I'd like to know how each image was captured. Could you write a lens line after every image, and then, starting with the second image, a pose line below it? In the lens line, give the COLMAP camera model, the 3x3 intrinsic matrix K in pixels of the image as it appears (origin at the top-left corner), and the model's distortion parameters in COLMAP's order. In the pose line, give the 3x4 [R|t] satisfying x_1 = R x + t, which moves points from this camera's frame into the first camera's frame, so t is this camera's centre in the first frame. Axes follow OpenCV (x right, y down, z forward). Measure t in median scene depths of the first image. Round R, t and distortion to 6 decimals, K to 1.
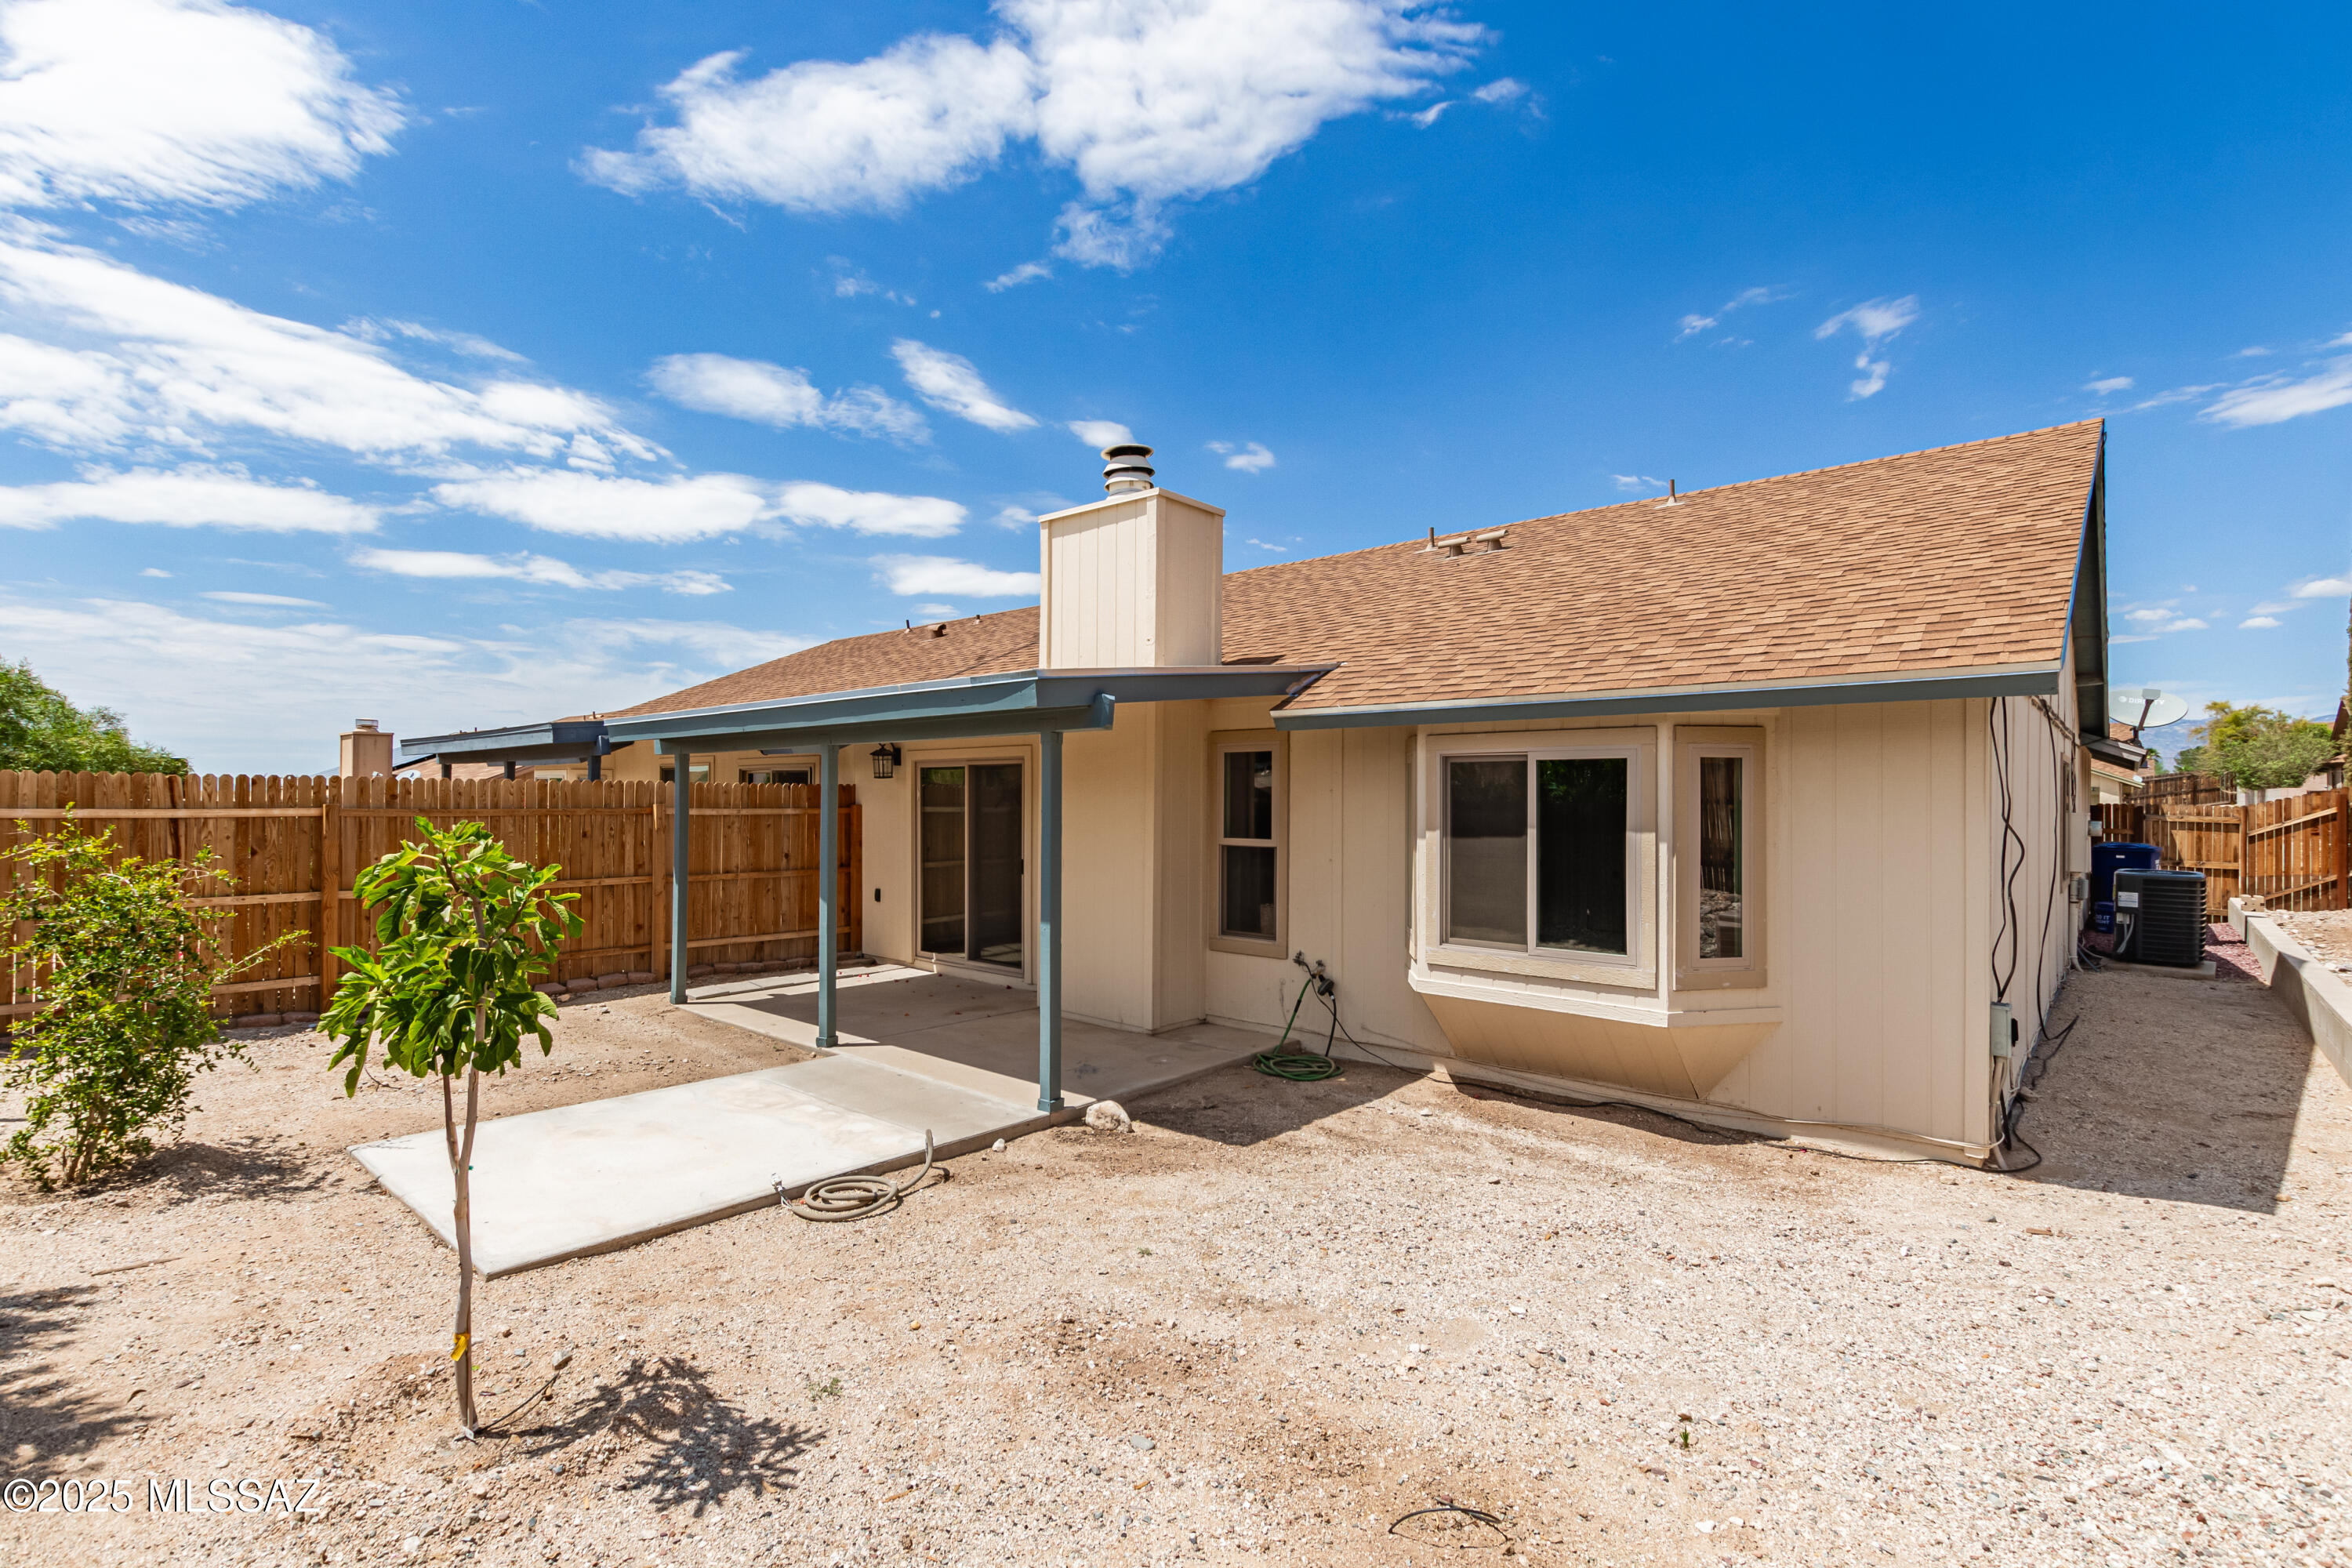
lens RADIAL K [[1074.5, 0, 1188.4], [0, 1074.5, 805.8], [0, 0, 1]] dist [0.011329, -0.005307]
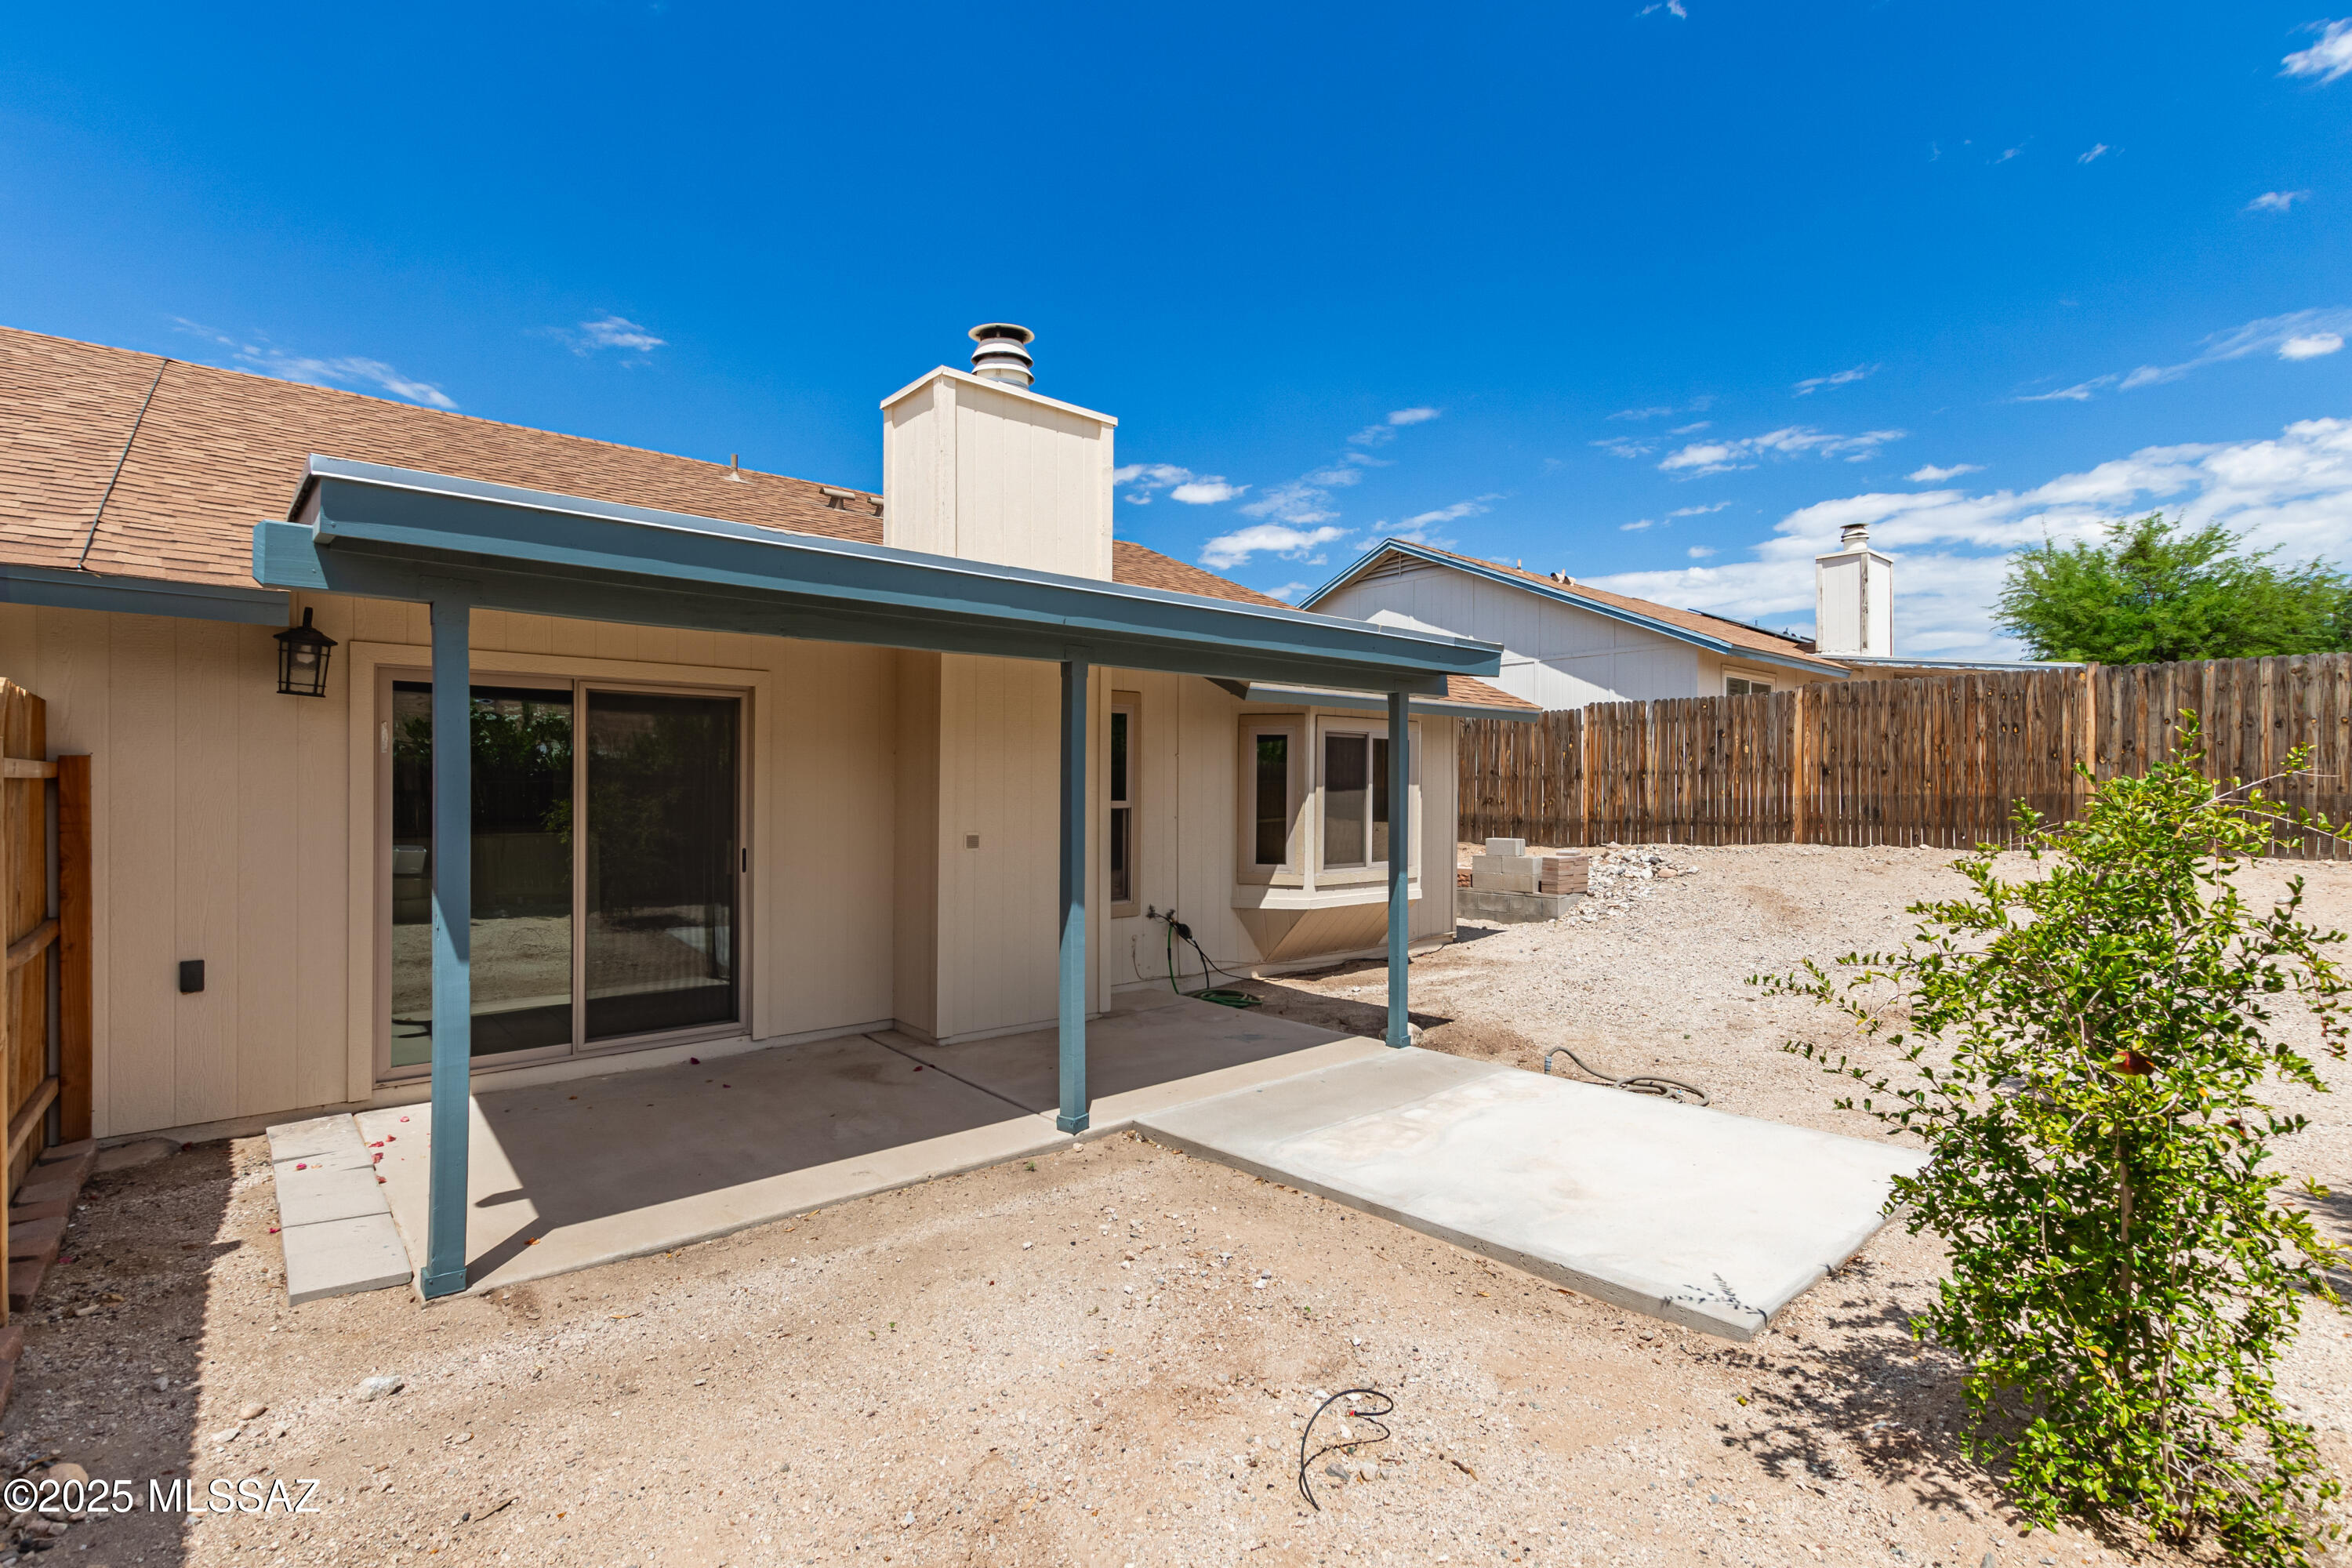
lens RADIAL K [[1074.5, 0, 1185.0], [0, 1074.5, 796.6], [0, 0, 1]] dist [0.011329, -0.005307]
pose [[0.131442, -0.011826, 0.991253, -1.093130], [0.003645, 0.999928, 0.011447, 0.019103], [-0.991317, 0.002108, 0.131475, 0.963357]]
